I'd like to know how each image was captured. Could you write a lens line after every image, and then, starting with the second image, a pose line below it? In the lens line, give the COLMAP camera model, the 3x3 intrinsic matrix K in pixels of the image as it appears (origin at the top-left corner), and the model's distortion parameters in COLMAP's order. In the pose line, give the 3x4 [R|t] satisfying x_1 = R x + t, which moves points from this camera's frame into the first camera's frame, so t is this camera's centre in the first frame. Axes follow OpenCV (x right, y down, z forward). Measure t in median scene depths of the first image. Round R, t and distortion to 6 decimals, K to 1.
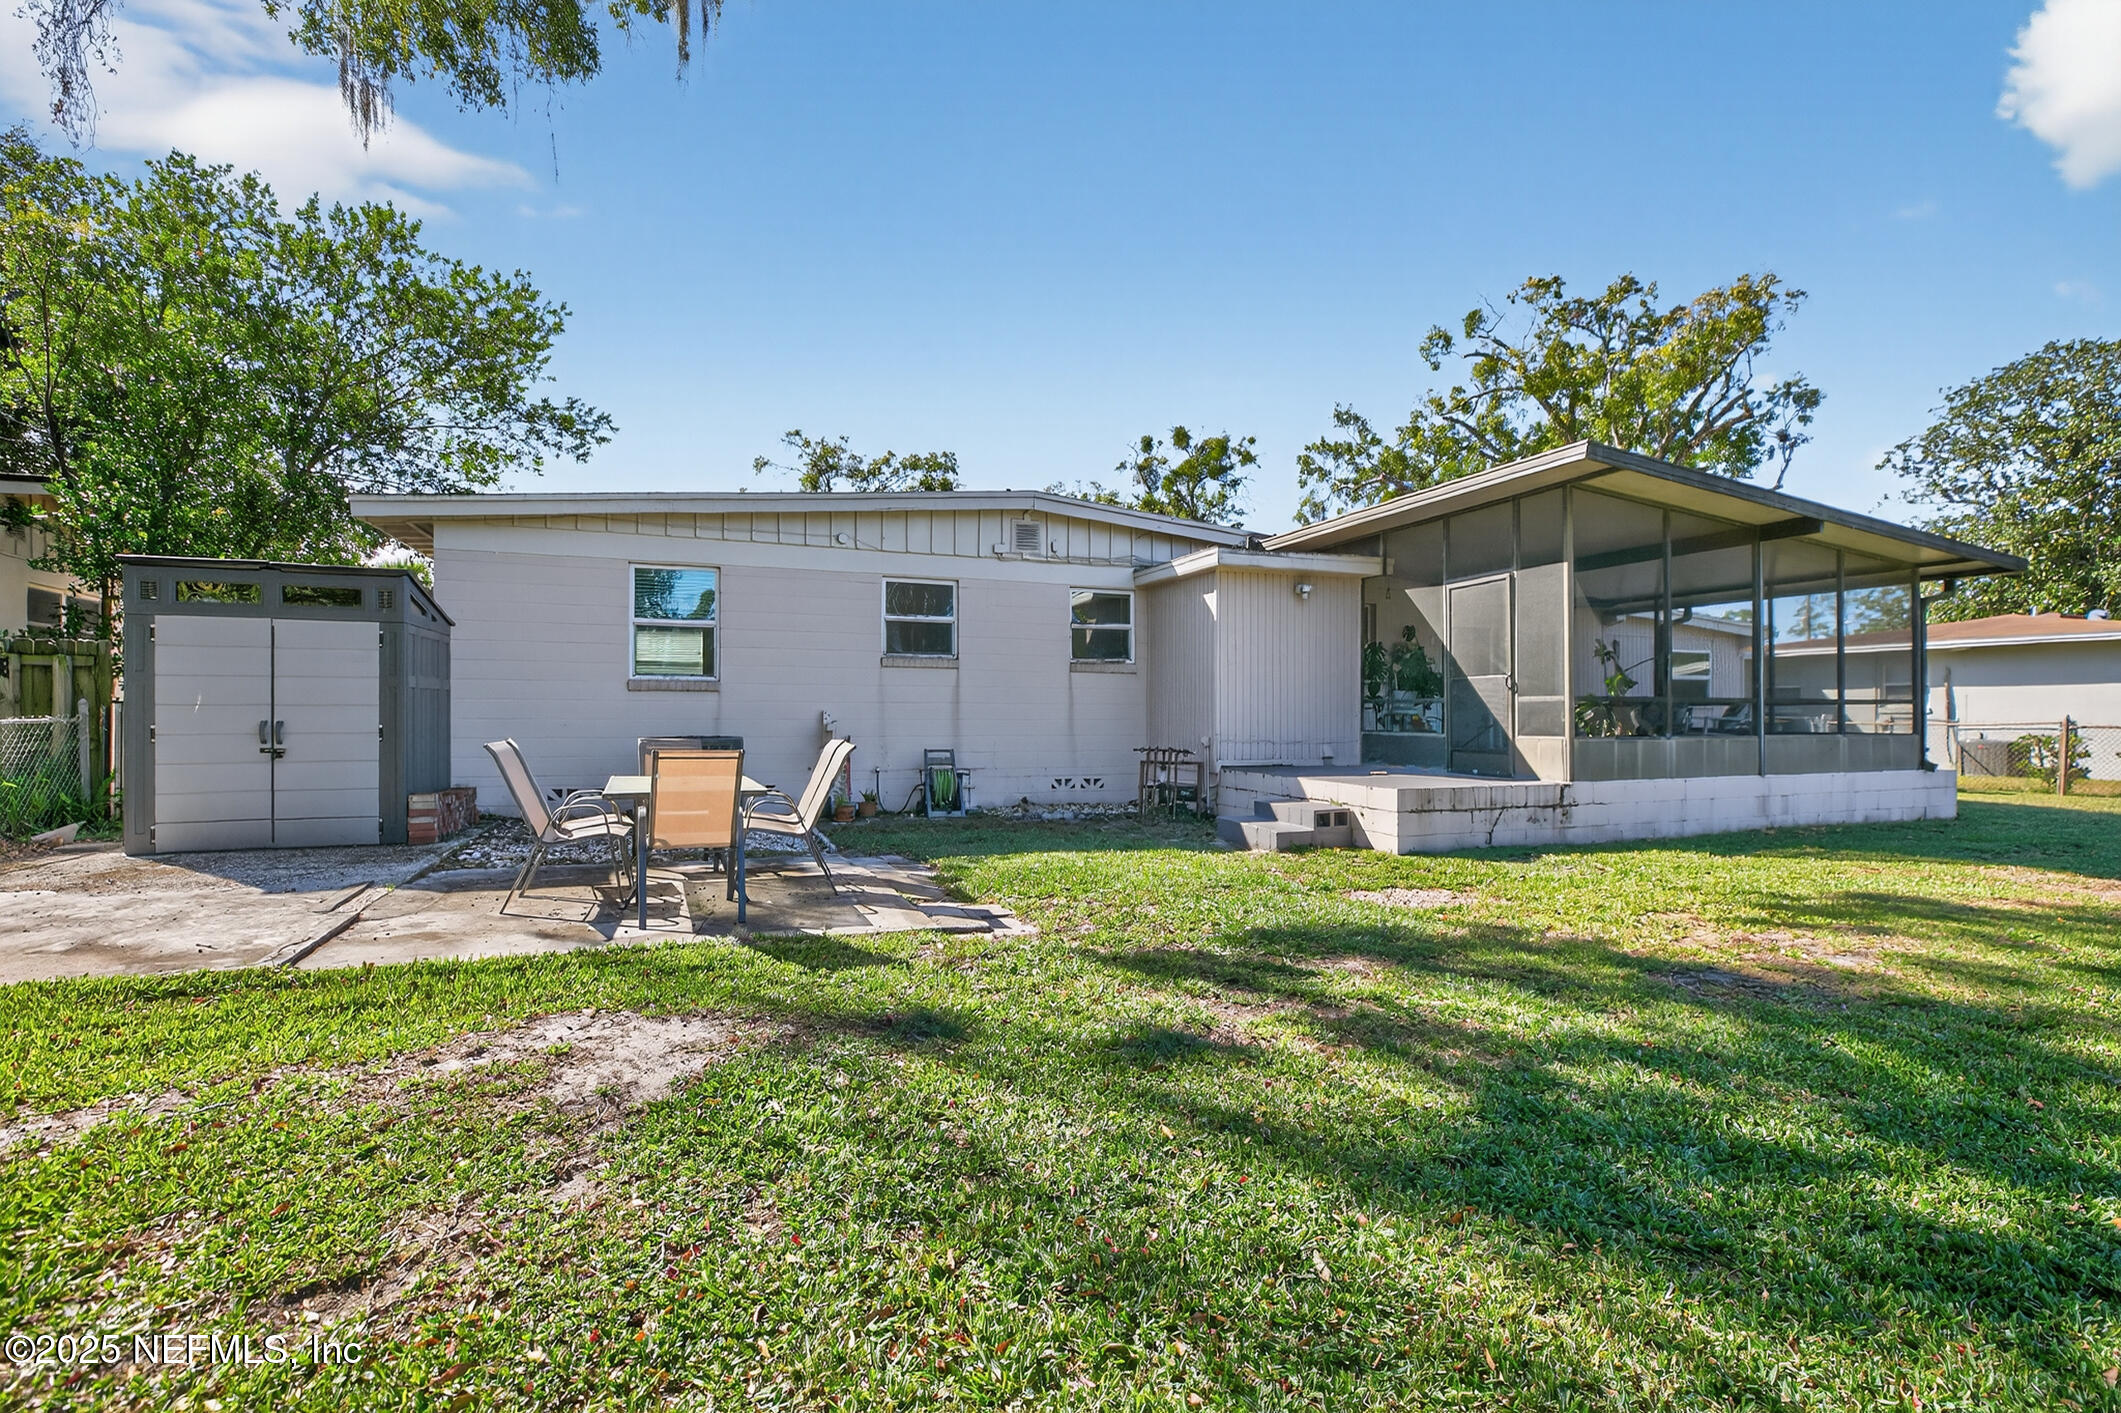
lens RADIAL K [[964.4, 0, 1060.5], [0, 964.4, 706.5], [0, 0, 1]] dist [-0.016496, 0.000218]
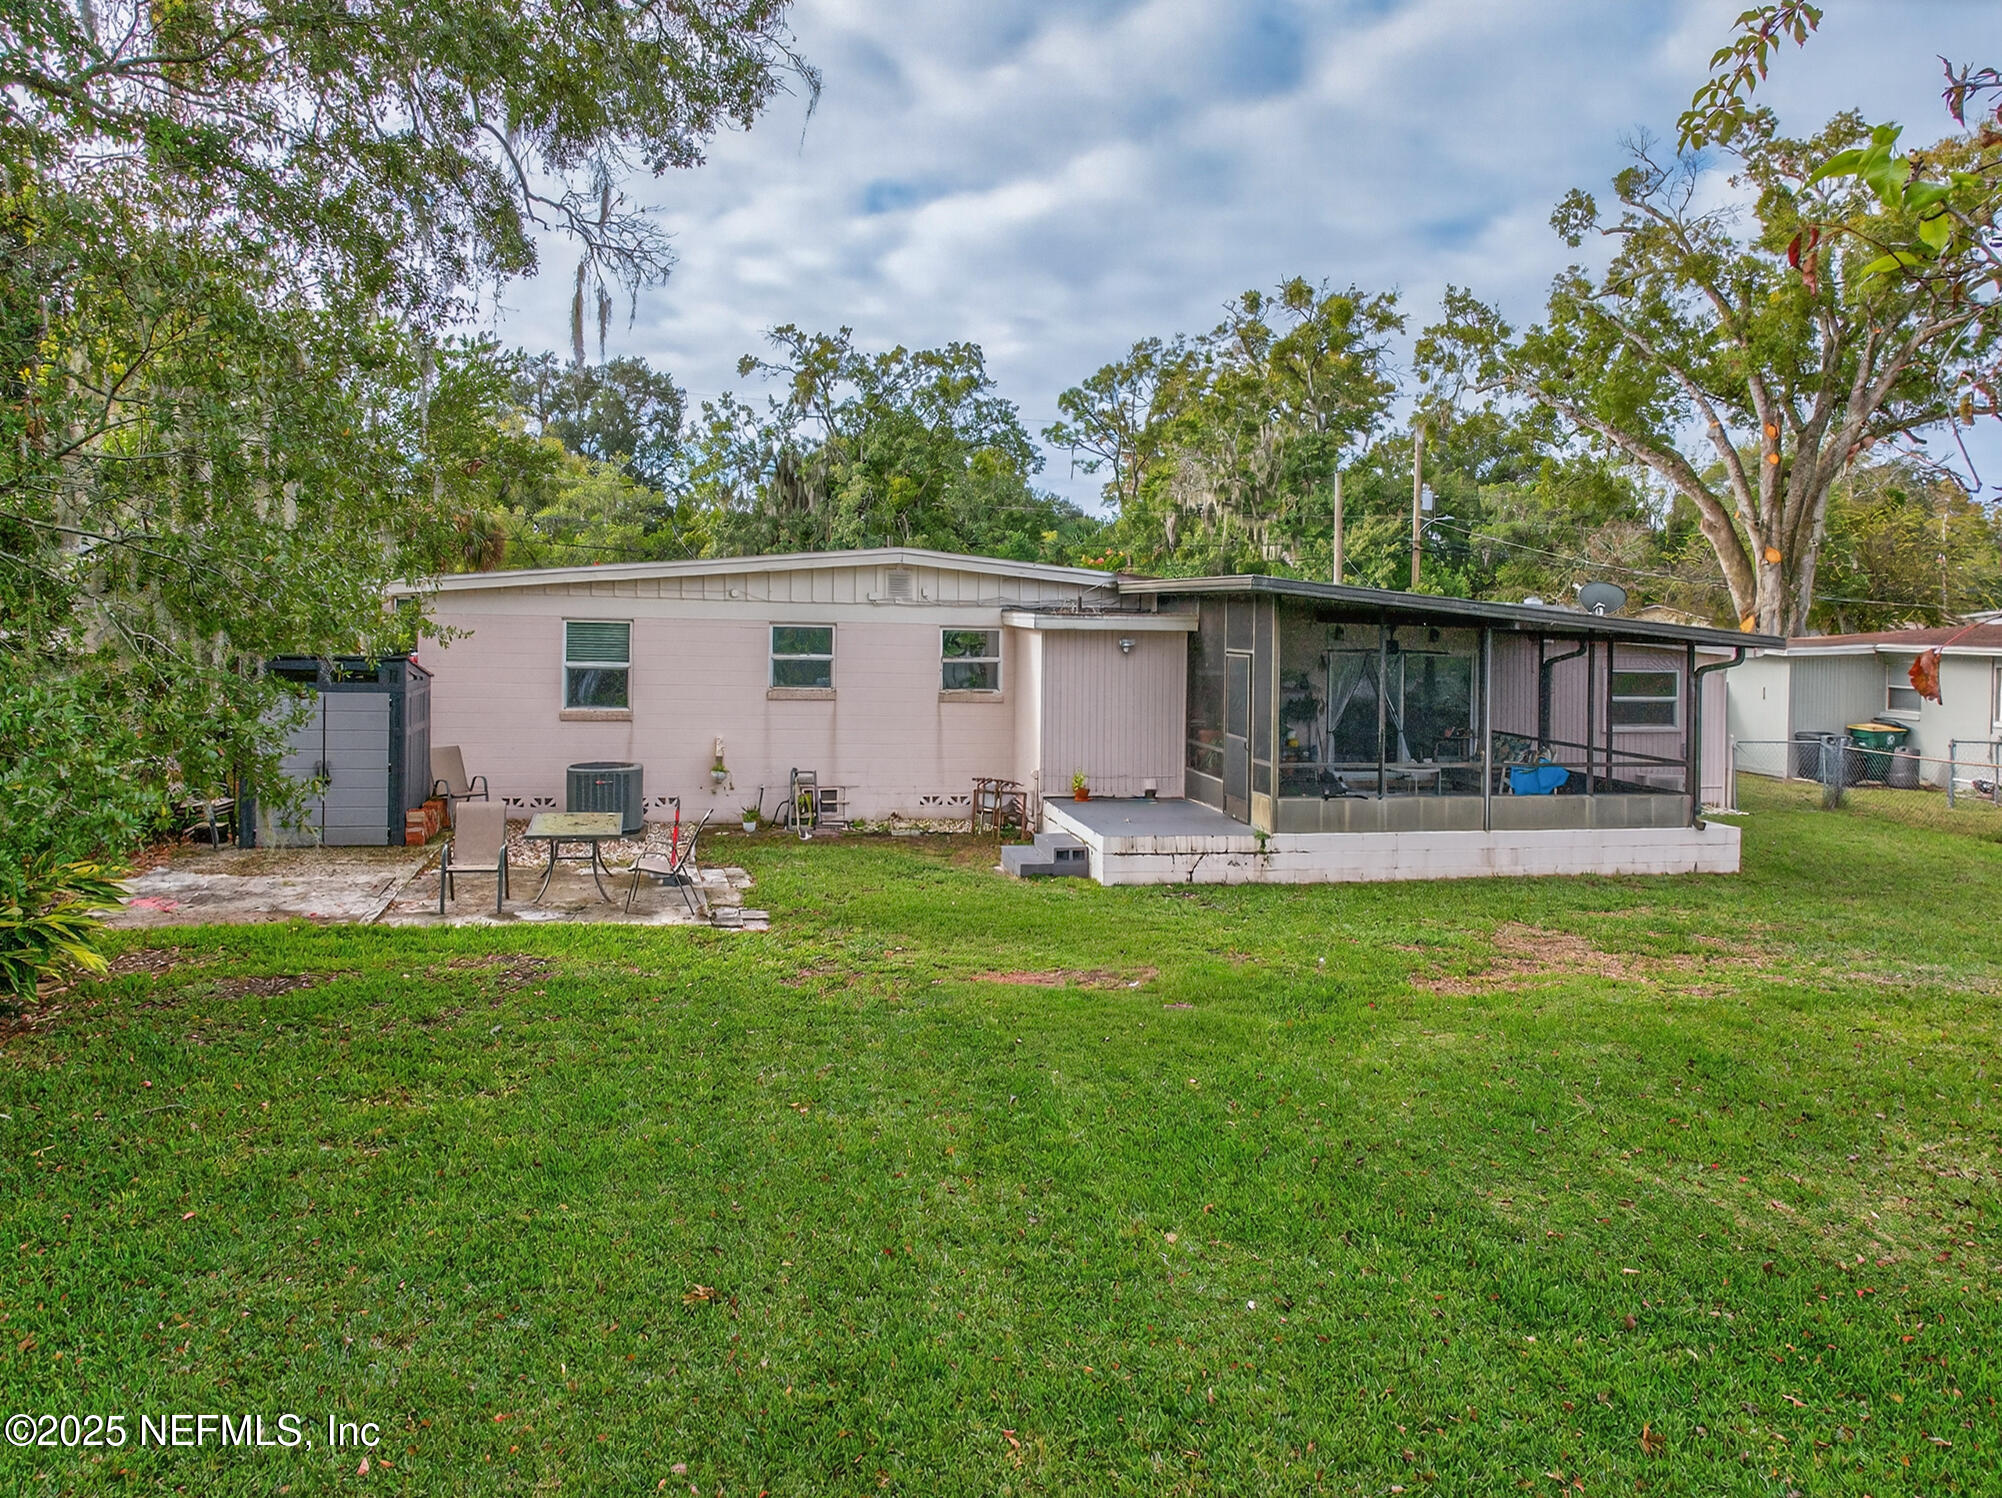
lens RADIAL K [[1440.0, 0, 1011.1], [0, 1440.0, 621.1], [0, 0, 1]] dist [0.007665, -0.004106]
pose [[0.987552, 0.020692, -0.155926, 0.128859], [-0.018181, 0.999681, 0.017514, -0.058594], [0.156239, -0.014461, 0.987613, -0.233830]]
